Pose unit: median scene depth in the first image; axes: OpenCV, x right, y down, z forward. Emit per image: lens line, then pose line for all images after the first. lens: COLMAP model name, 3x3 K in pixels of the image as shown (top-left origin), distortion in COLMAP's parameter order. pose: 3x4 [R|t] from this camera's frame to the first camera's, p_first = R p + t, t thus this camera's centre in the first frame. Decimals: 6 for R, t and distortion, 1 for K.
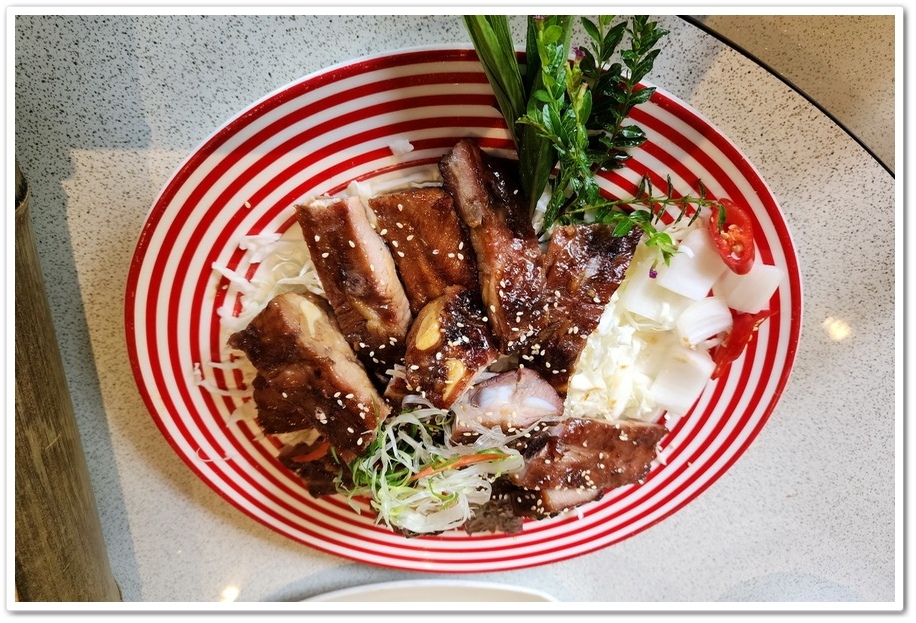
lens RADIAL K [[758.1, 0, 458.0], [0, 758.1, 311.5], [0, 0, 1]] dist [0.005581, -0.000388]
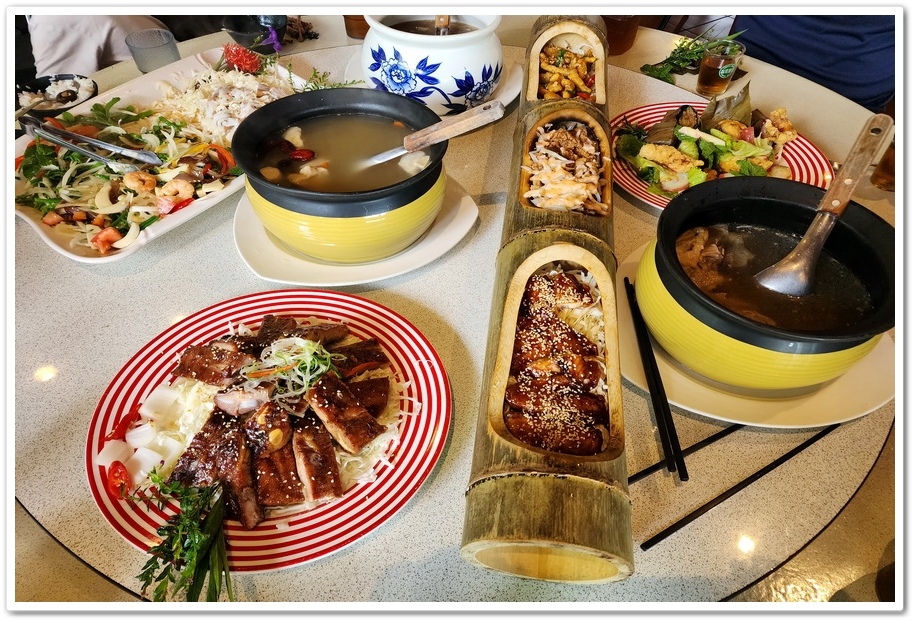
lens RADIAL K [[562.2, 0, 458.0], [0, 562.2, 311.5], [0, 0, 1]] dist [-0.001036, -0.000769]
pose [[-0.986397, -0.057093, -0.154145, -0.264311], [0.029116, -0.983602, 0.177989, 0.100131], [-0.161779, 0.171080, 0.971884, -0.658607]]
